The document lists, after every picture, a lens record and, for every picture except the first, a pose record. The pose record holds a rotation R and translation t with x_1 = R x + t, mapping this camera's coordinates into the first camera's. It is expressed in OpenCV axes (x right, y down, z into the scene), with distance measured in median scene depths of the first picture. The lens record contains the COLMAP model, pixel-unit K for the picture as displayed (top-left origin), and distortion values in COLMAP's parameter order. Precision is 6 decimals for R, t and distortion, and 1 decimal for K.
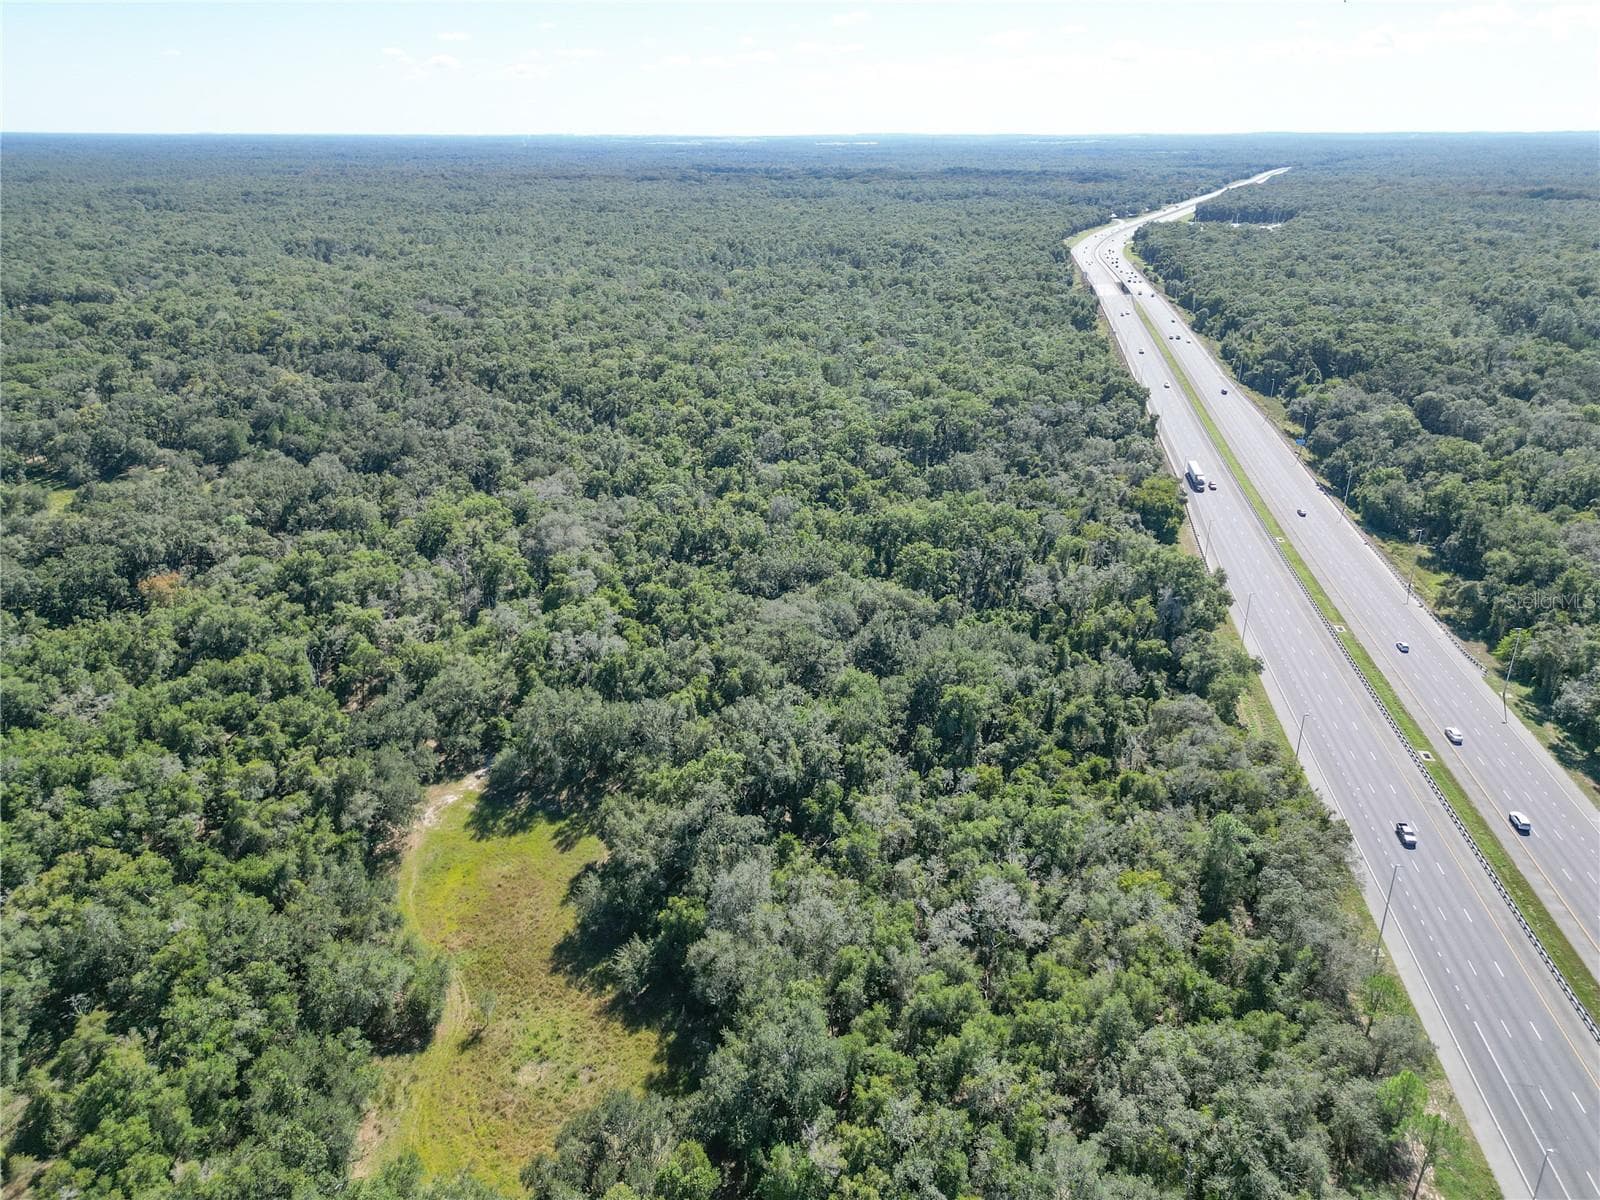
lens RADIAL K [[1114.4, 0, 802.9], [0, 1114.4, 597.5], [0, 0, 1]] dist [0.074392, -0.069385]
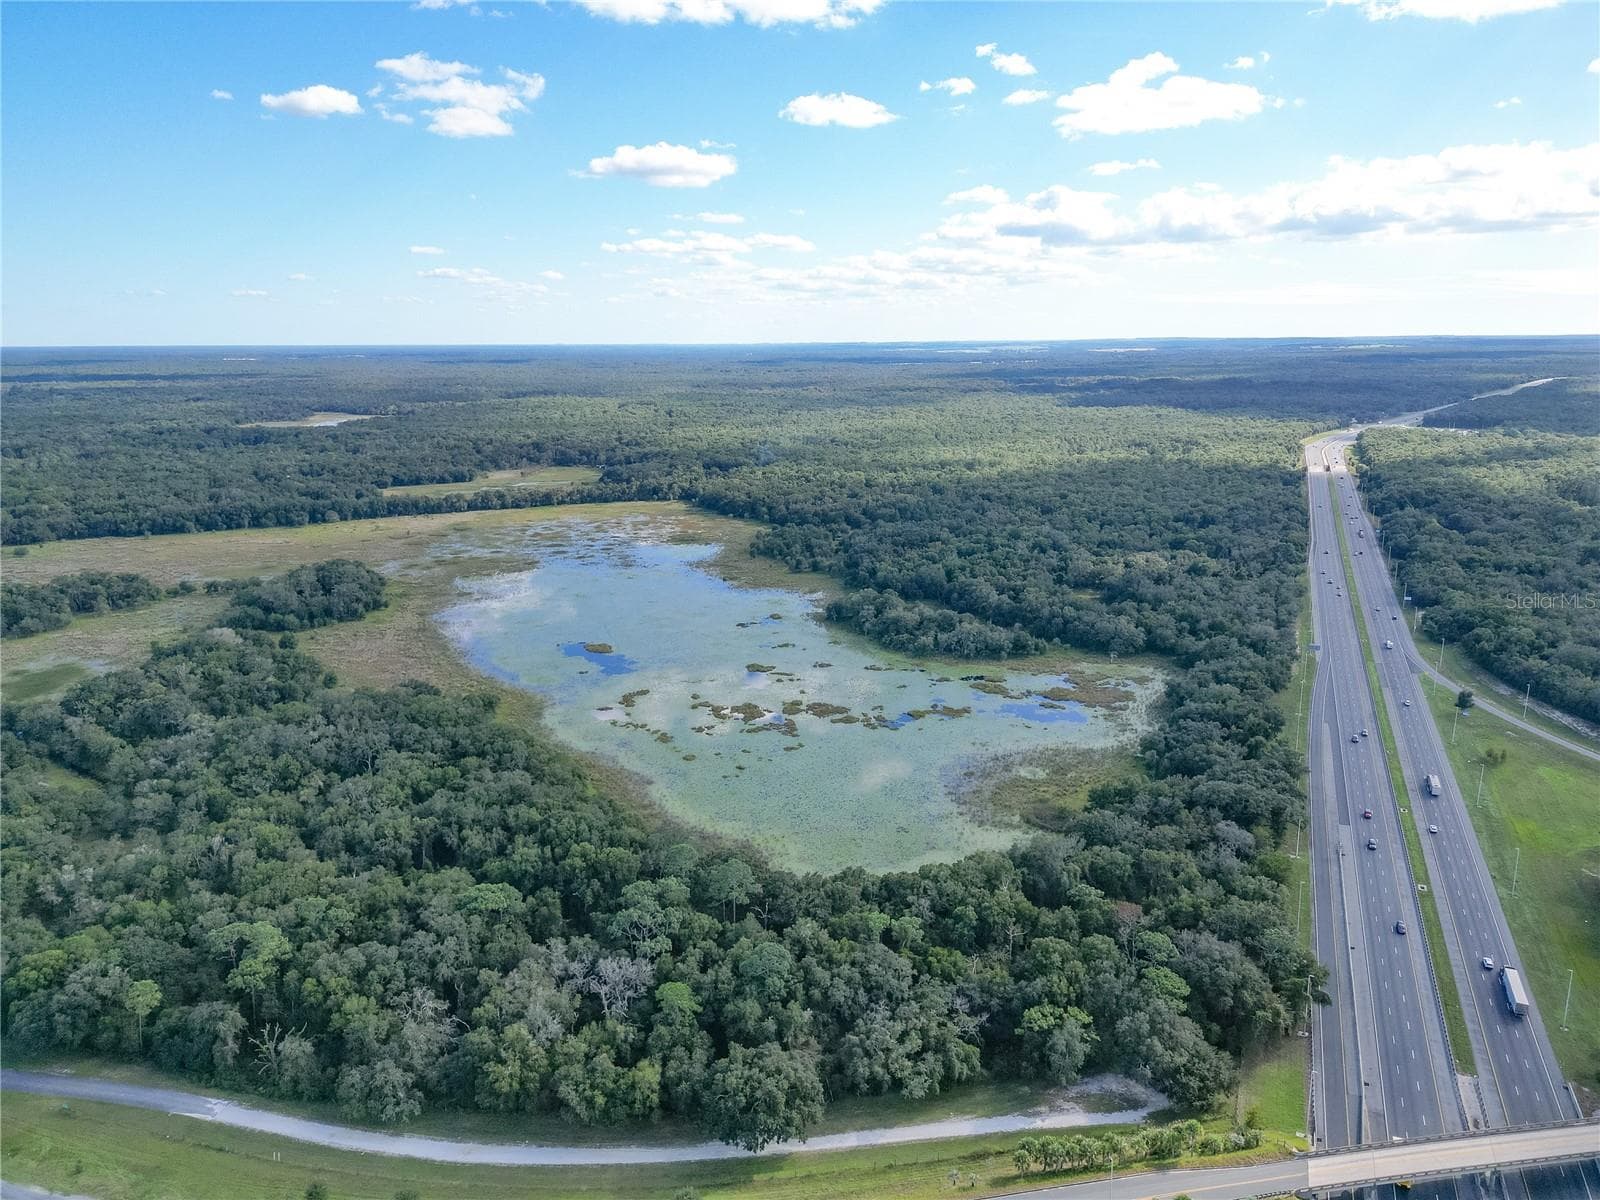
lens RADIAL K [[1114.4, 0, 802.9], [0, 1114.4, 597.5], [0, 0, 1]] dist [0.074392, -0.069385]
pose [[0.972898, 0.046925, -0.226424, -0.058791], [-0.082806, 0.984956, -0.151674, 0.172224], [0.215901, 0.166312, 0.962147, -0.553162]]
